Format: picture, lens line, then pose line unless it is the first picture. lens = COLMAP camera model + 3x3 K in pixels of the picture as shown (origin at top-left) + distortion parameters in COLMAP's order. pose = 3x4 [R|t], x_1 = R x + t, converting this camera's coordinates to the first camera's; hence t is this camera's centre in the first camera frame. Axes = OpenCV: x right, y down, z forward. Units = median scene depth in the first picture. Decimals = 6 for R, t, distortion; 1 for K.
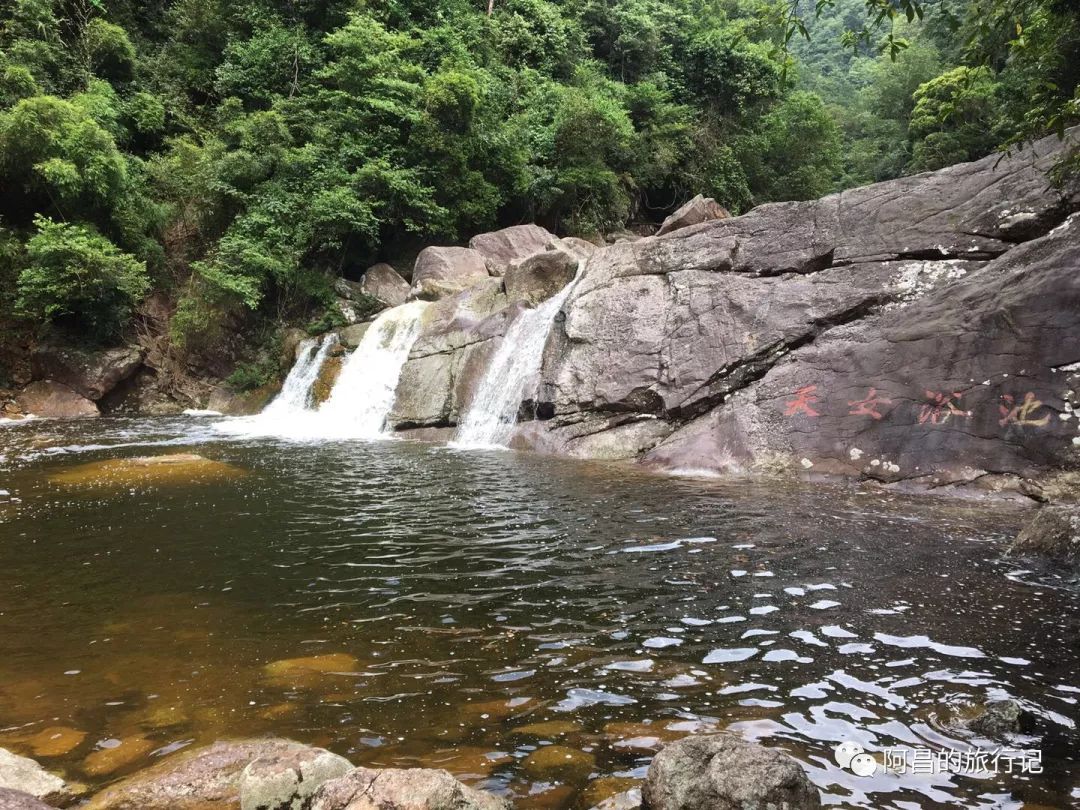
lens RADIAL K [[868.8, 0, 540.0], [0, 868.8, 405.0], [0, 0, 1]] dist [-0.000397, -0.005917]
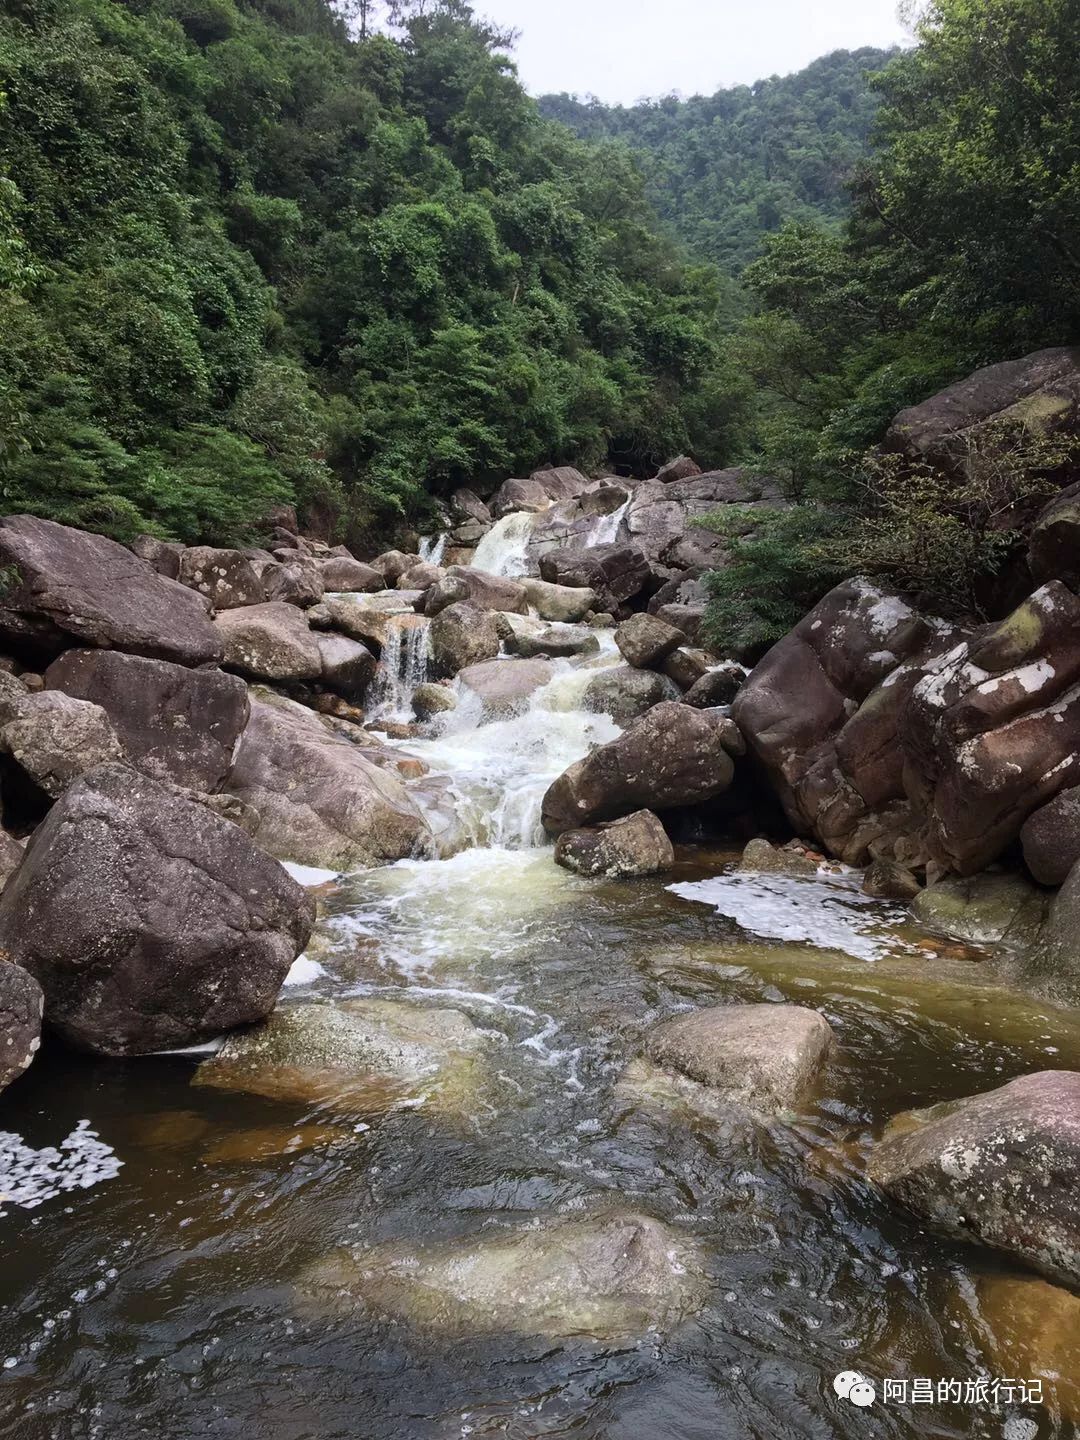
lens RADIAL K [[1158.4, 0, 540.0], [0, 1158.4, 720.0], [0, 0, 1]] dist [-0.000397, -0.005917]
pose [[0.987247, 0.008006, 0.158992, -0.382970], [-0.012940, 0.999465, 0.030025, 0.179119], [-0.158667, -0.031700, 0.986823, -1.028603]]
